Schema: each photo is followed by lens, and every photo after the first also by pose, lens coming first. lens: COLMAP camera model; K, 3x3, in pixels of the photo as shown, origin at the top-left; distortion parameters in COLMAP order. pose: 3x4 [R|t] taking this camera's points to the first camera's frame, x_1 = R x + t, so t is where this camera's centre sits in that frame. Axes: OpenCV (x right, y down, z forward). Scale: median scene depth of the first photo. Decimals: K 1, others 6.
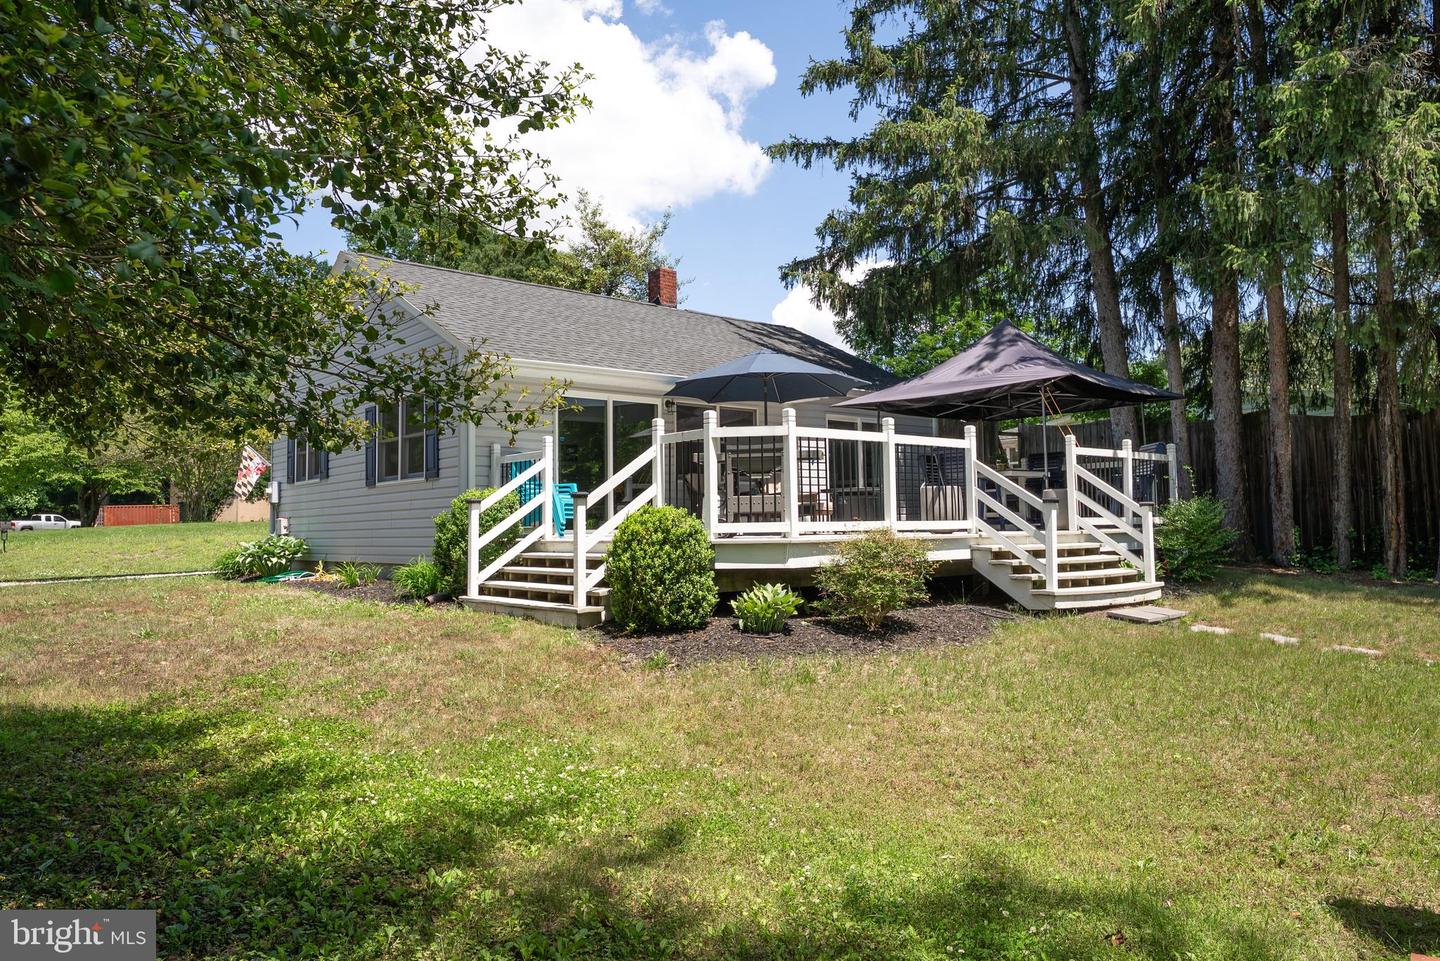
lens RADIAL K [[894.7, 0, 757.6], [0, 894.7, 474.5], [0, 0, 1]] dist [0.019279, -0.001277]
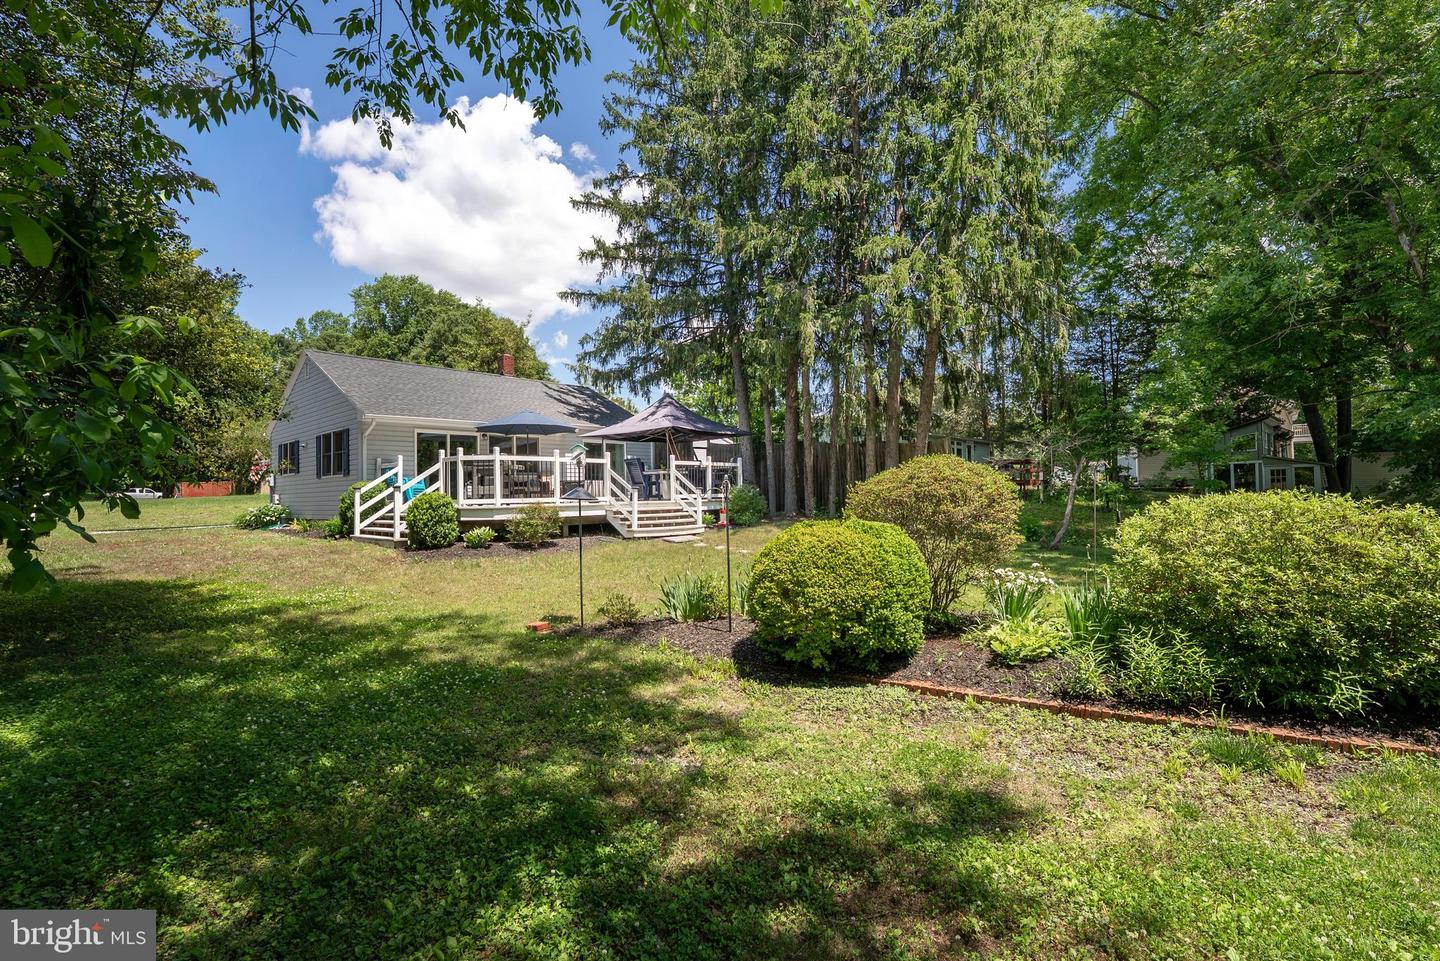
lens RADIAL K [[560.8, 0, 720.0], [0, 560.8, 480.5], [0, 0, 1]] dist [-0.027400, 0.000056]
pose [[0.988442, 0.000289, 0.151598, 0.305812], [-0.005160, 0.999483, 0.031738, -0.031813], [-0.151511, -0.032153, 0.987933, -0.362882]]
